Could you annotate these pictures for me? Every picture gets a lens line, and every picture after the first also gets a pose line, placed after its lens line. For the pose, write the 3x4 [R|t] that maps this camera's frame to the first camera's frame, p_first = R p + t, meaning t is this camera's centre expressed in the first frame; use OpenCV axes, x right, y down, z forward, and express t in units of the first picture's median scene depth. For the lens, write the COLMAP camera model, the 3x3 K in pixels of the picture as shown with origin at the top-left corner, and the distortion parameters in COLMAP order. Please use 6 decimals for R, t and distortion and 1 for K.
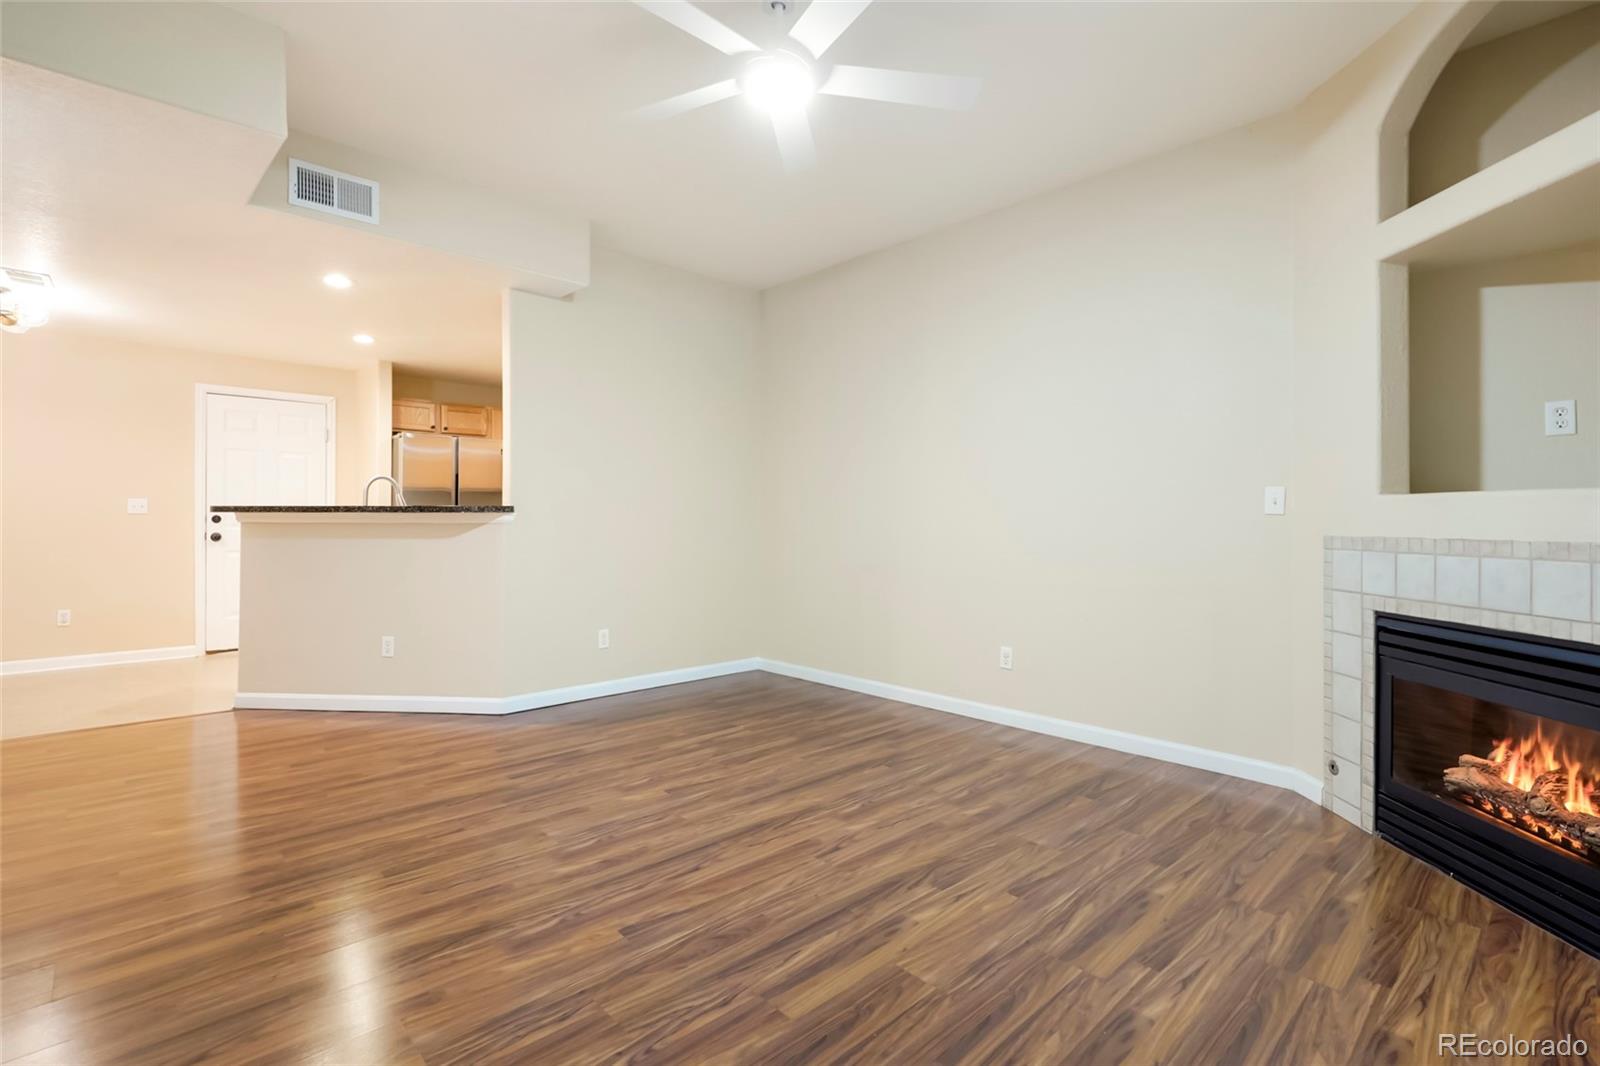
lens RADIAL K [[734.8, 0, 805.4], [0, 734.8, 527.0], [0, 0, 1]] dist [-0.004480, -0.000299]
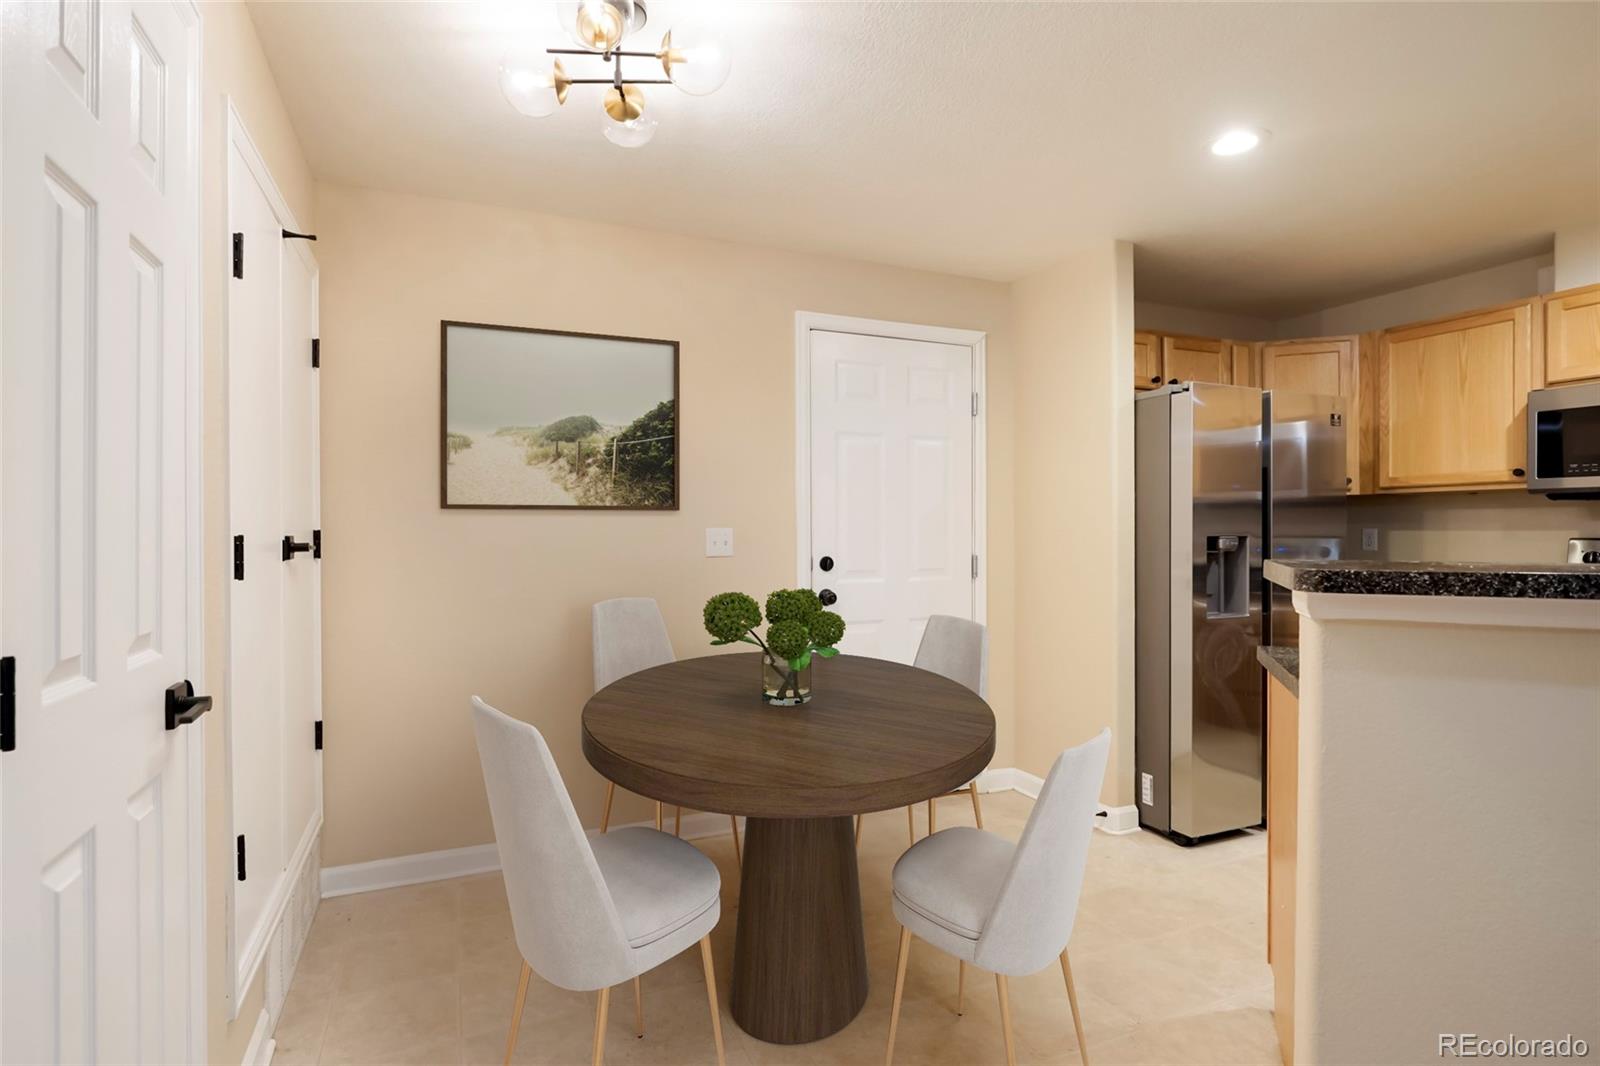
lens RADIAL K [[816.7, 0, 796.0], [0, 816.7, 533.1], [0, 0, 1]] dist [0.003729, 0.000356]
pose [[0.939052, -0.000876, -0.343775, -1.307673], [-0.002932, 0.999940, -0.010557, -0.057717], [0.343764, 0.010921, 0.938993, 0.921402]]
